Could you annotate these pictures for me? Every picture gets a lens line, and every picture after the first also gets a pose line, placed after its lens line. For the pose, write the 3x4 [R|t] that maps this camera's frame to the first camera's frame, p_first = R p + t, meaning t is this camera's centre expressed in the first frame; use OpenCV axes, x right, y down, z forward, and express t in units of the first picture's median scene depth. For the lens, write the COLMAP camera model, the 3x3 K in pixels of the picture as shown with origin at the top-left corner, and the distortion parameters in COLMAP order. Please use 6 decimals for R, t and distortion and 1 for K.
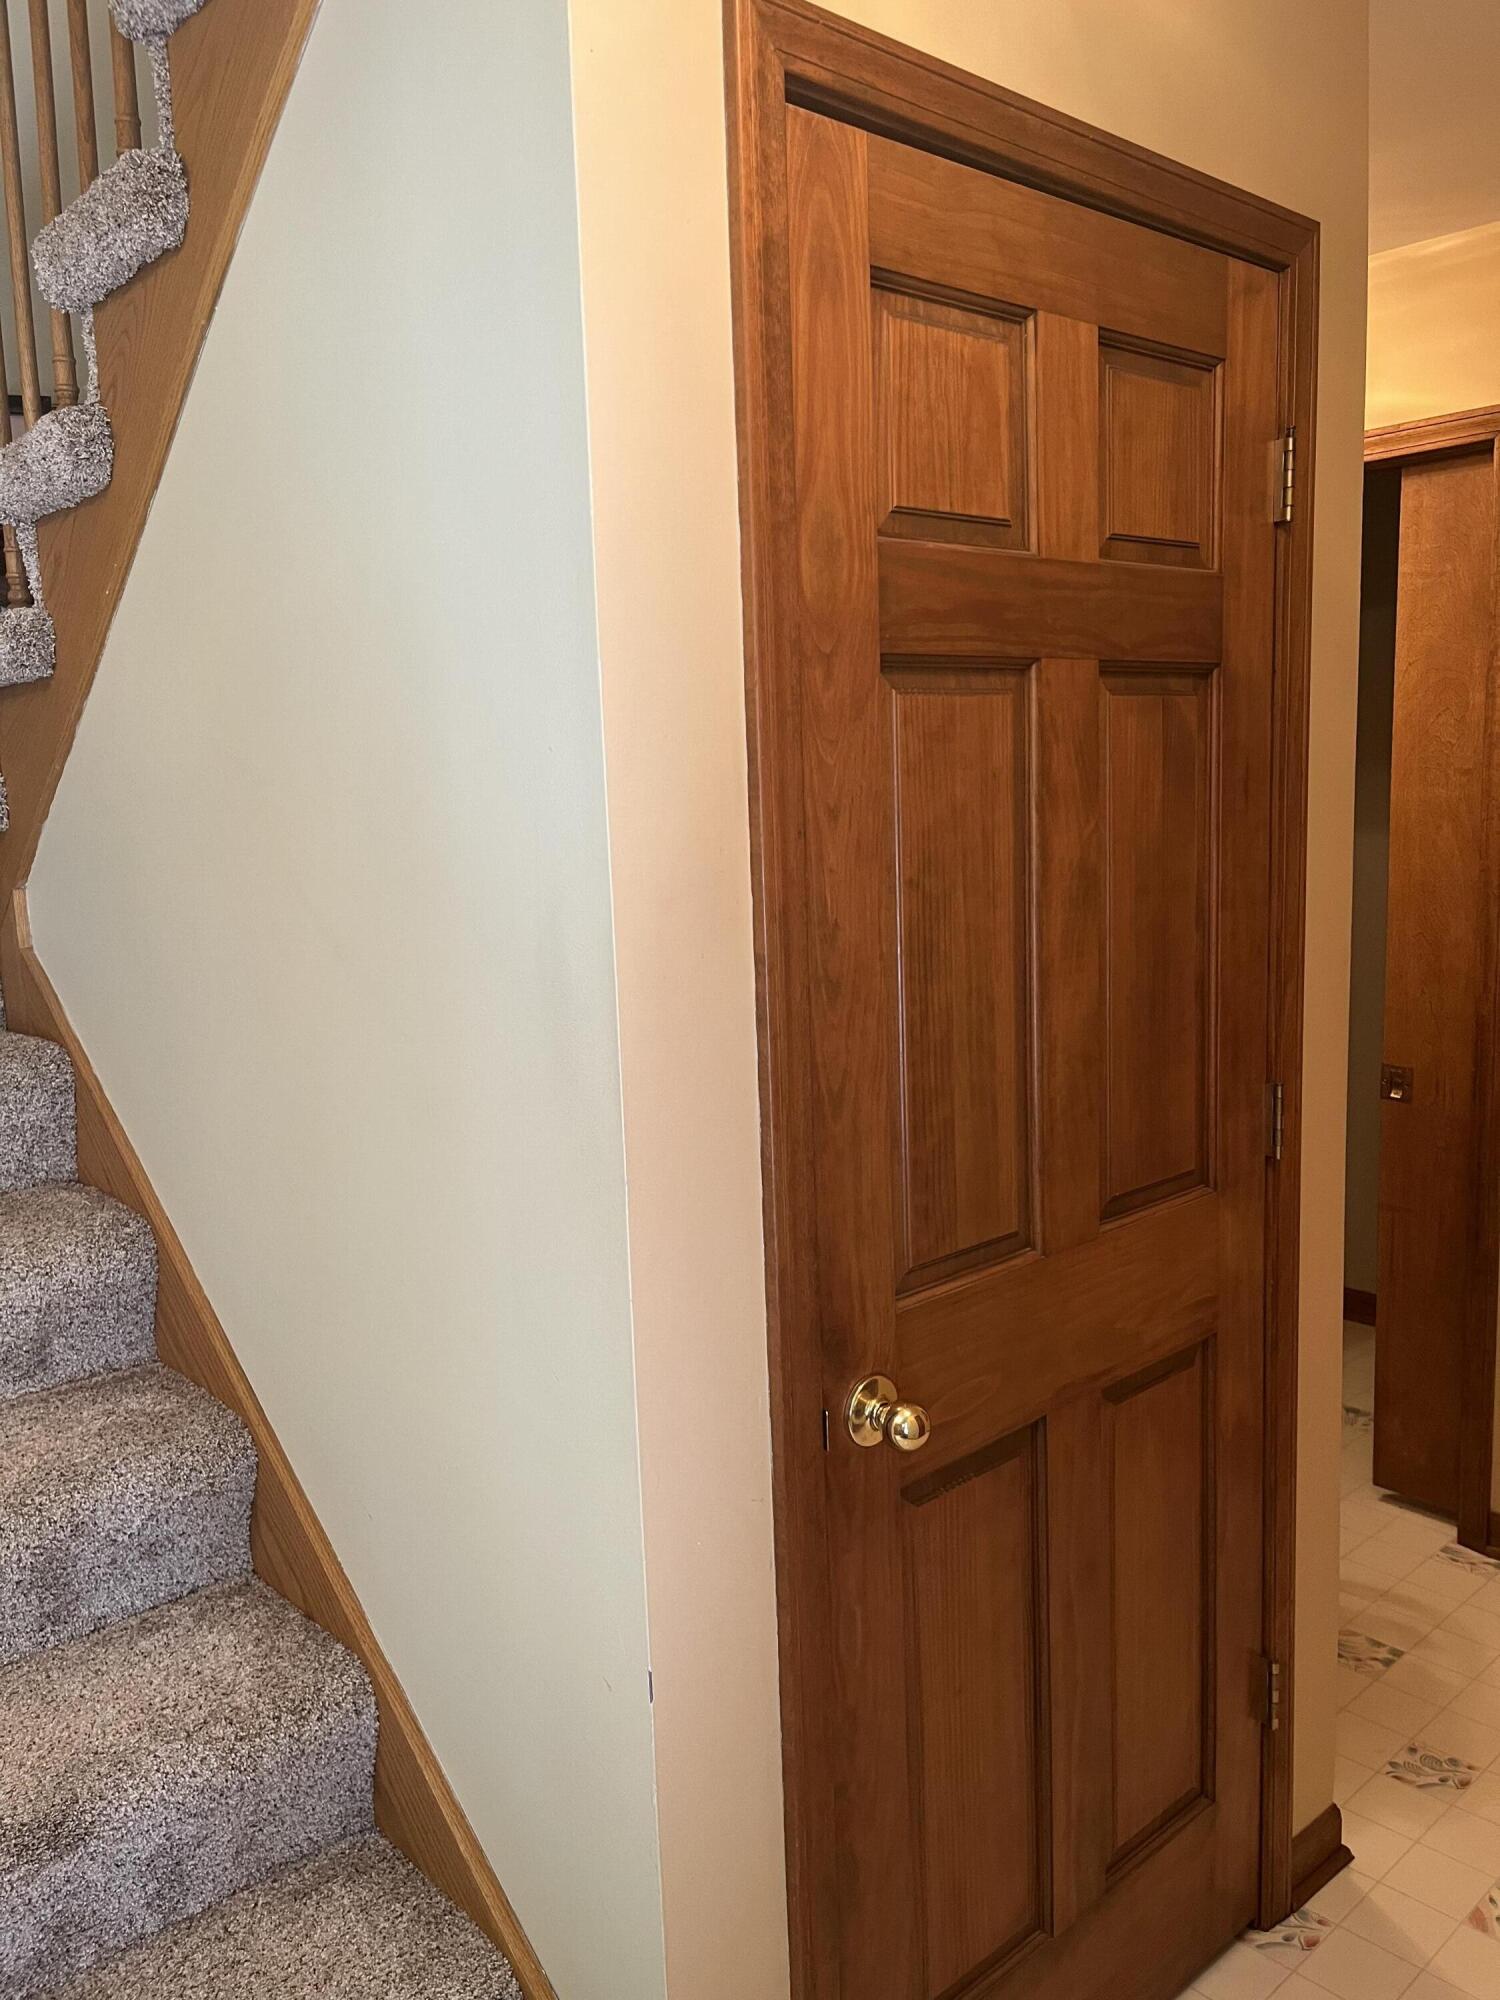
lens RADIAL K [[1506.7, 0, 740.2], [0, 1506.7, 998.0], [0, 0, 1]] dist [0.073522, -0.098166]
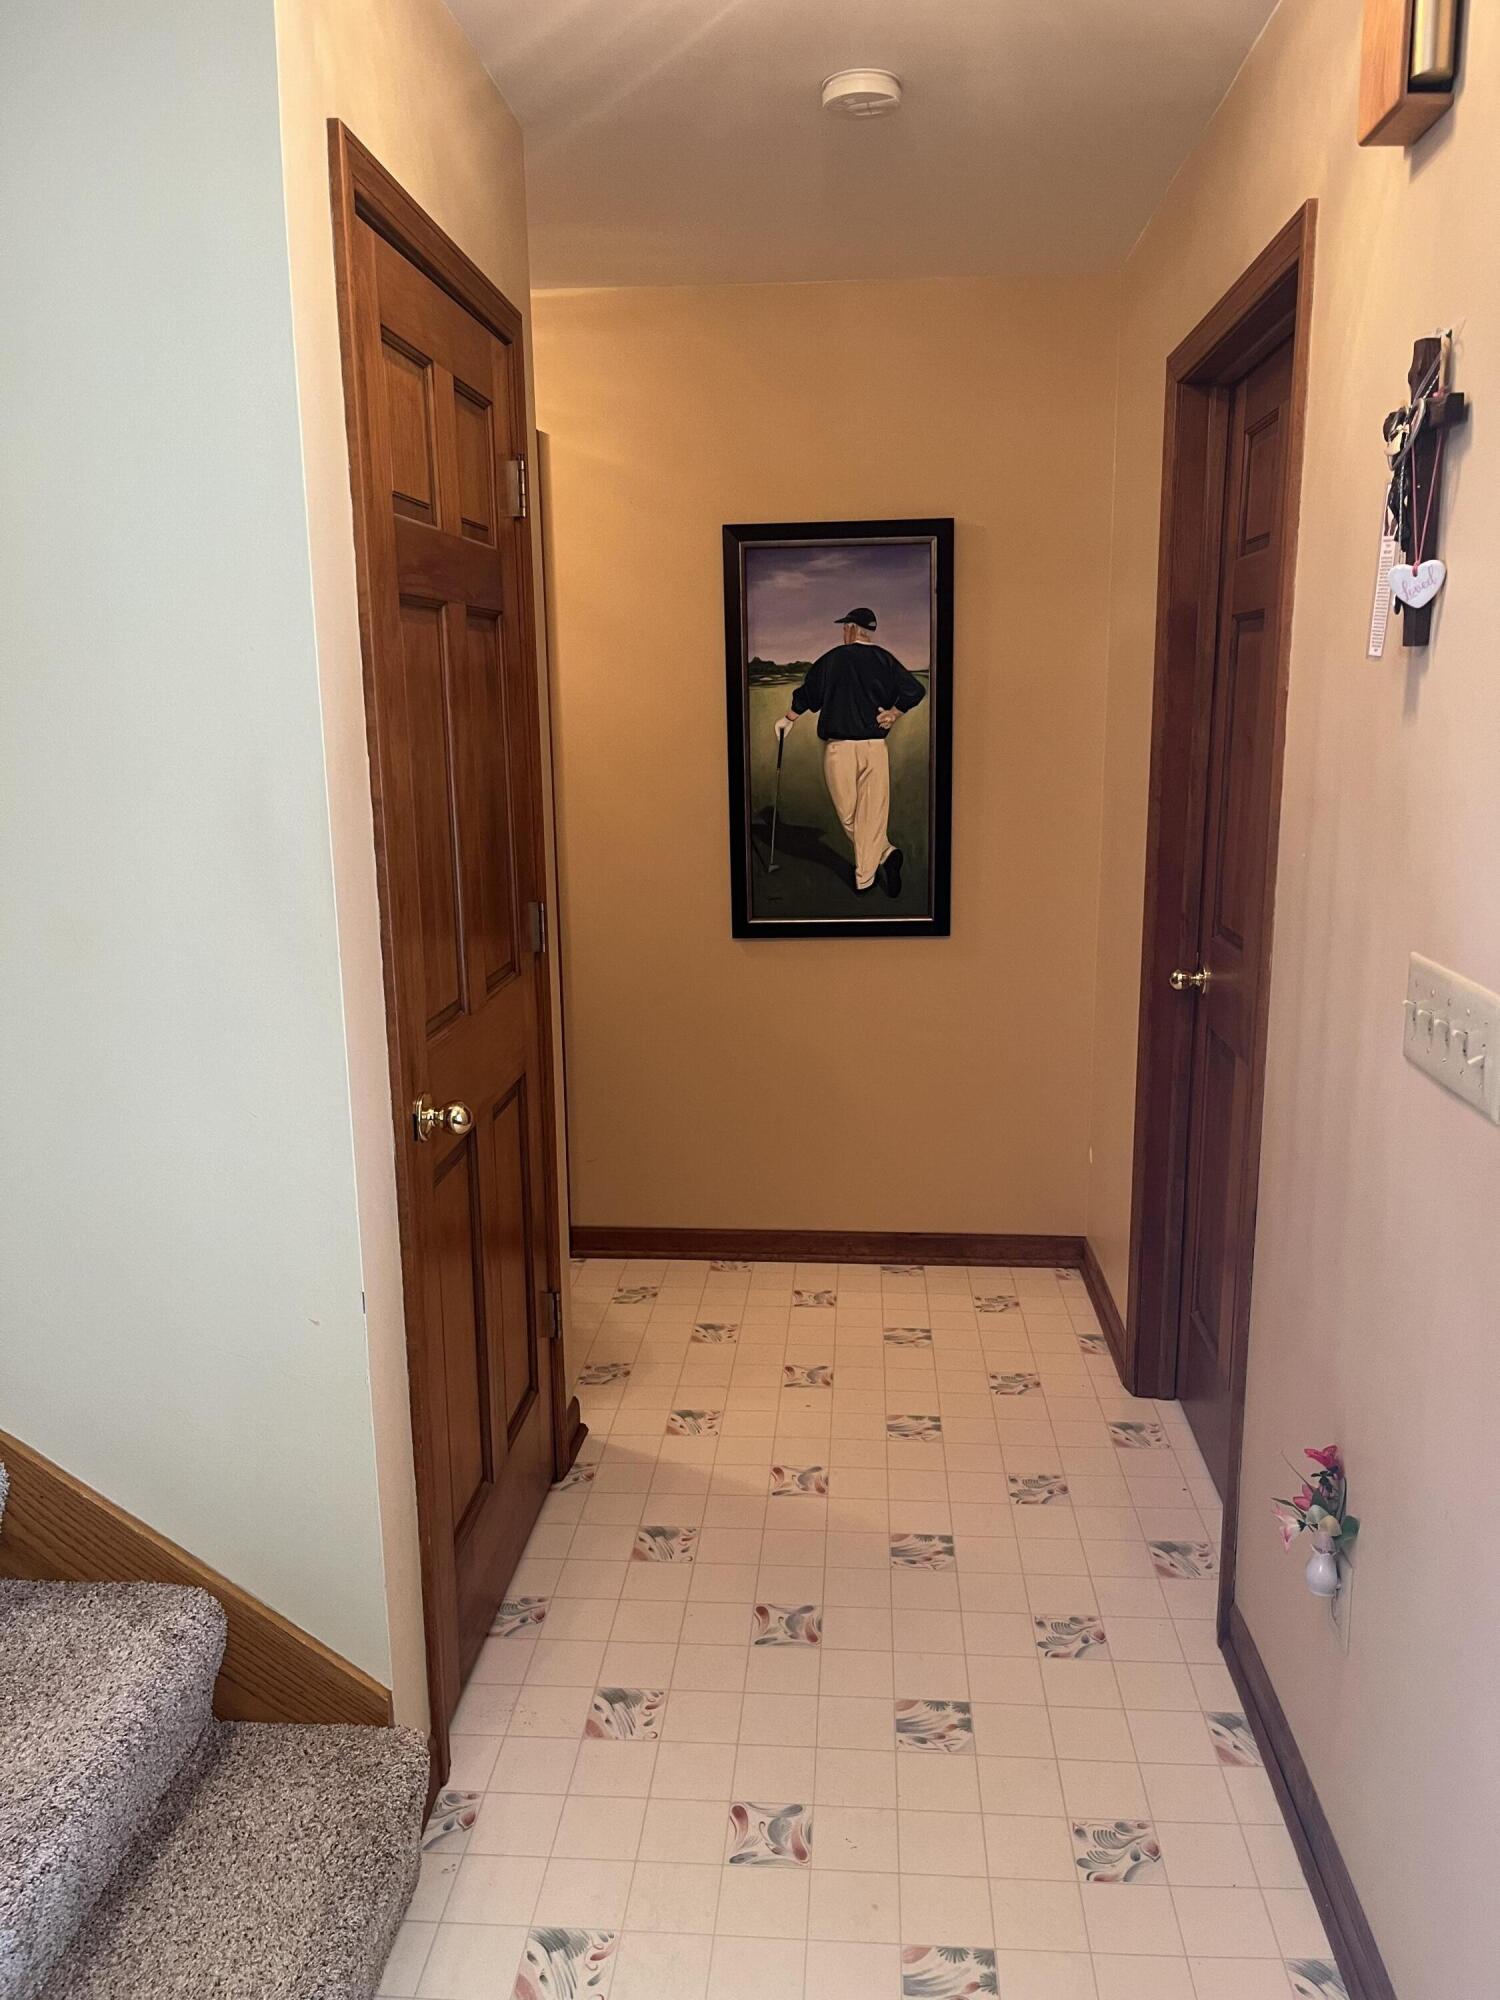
lens RADIAL K [[1506.7, 0, 752.2], [0, 1506.7, 1003.5], [0, 0, 1]] dist [0.073522, -0.098166]
pose [[0.722862, -0.114839, 0.681383, -0.606721], [0.086013, 0.993378, 0.076172, 0.071909], [-0.685618, 0.003546, 0.727952, -0.256486]]
